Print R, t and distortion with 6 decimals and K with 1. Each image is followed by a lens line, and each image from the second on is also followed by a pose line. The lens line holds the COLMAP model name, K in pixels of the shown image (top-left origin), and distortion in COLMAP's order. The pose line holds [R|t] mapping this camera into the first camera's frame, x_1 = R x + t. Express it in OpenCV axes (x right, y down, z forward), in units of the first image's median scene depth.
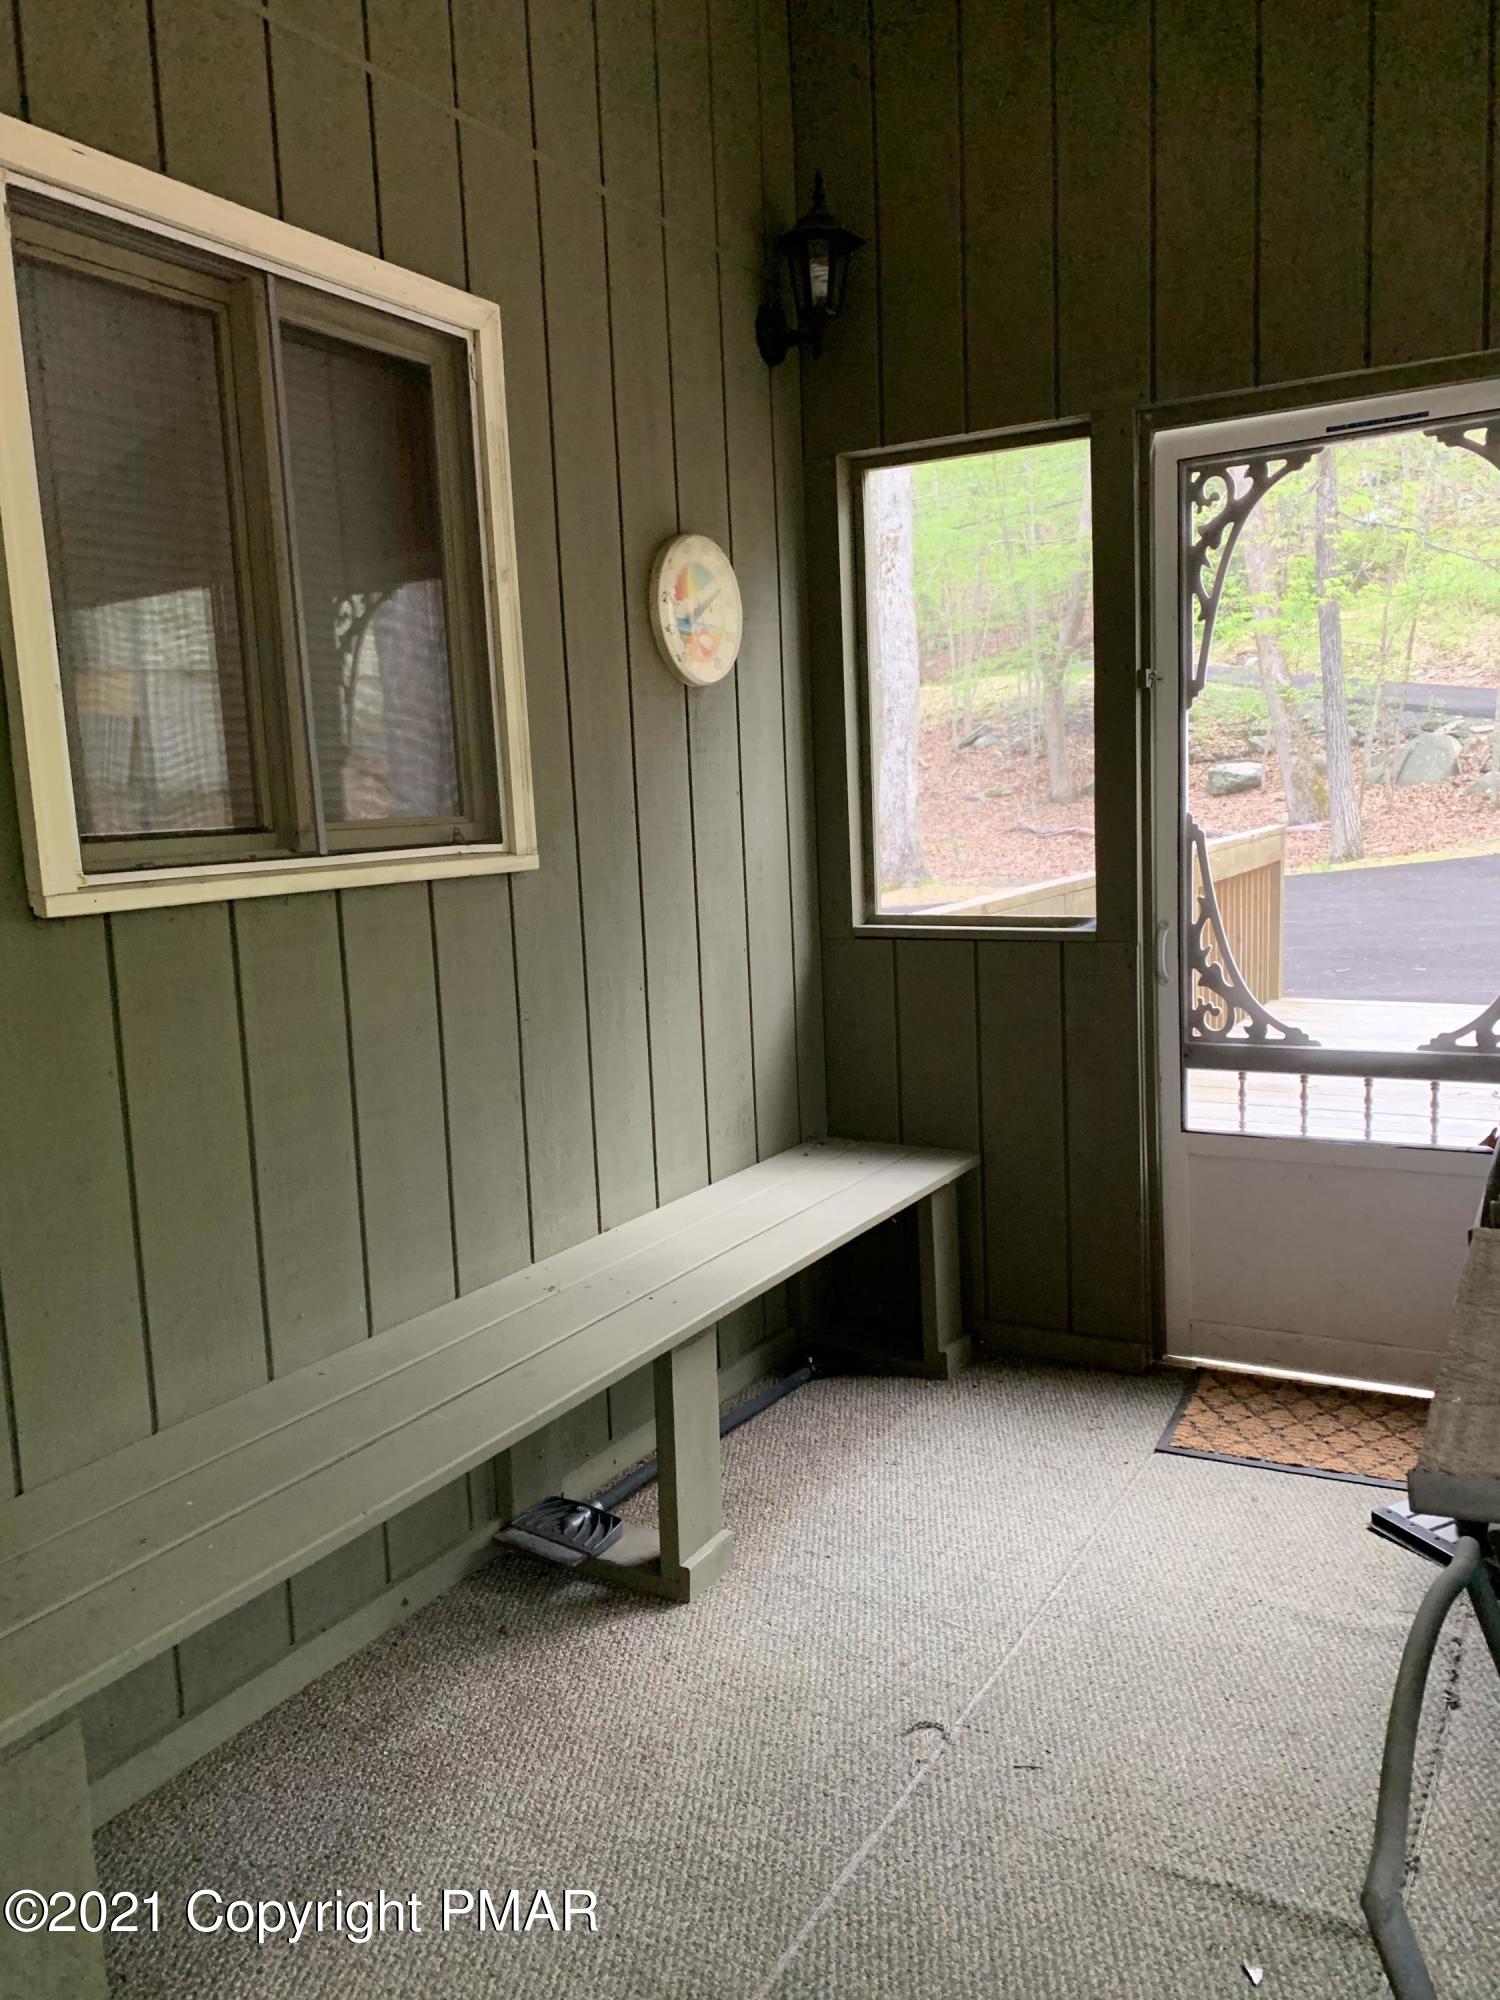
lens RADIAL K [[1533.0, 0, 744.4], [0, 1533.0, 1000.2], [0, 0, 1]] dist [0.017075, 0.001539]
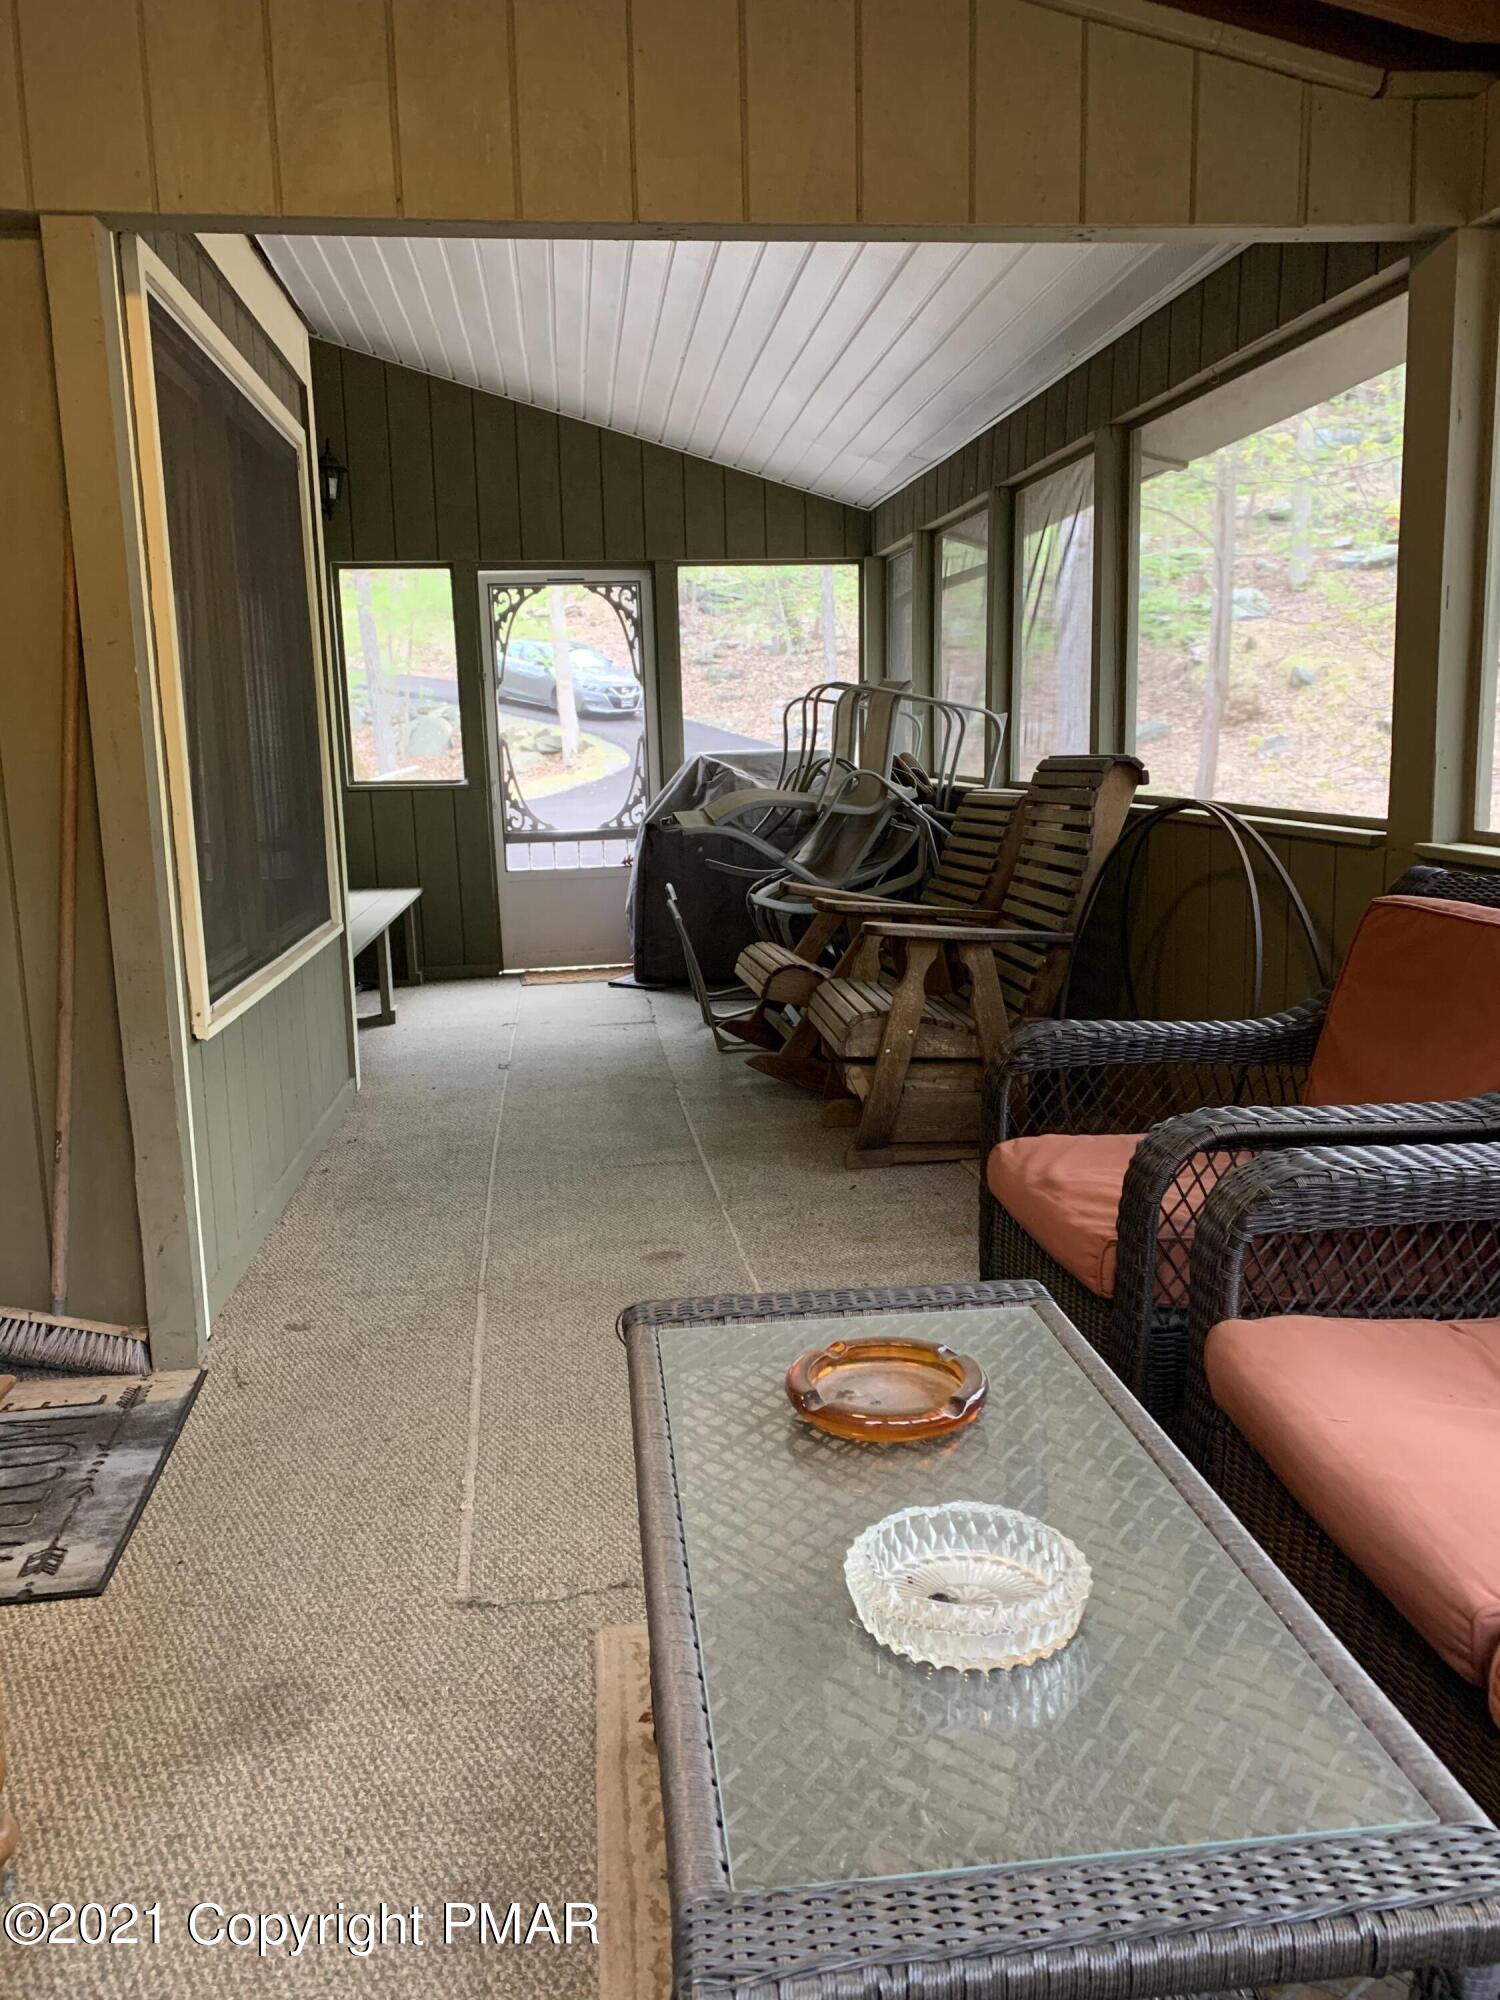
lens RADIAL K [[1533.0, 0, 744.4], [0, 1533.0, 1000.2], [0, 0, 1]] dist [0.017075, 0.001539]
pose [[0.798463, -0.077208, 0.597073, -0.851869], [0.069777, 0.996927, 0.035602, 0.228189], [-0.597987, 0.013235, 0.801397, -1.106316]]
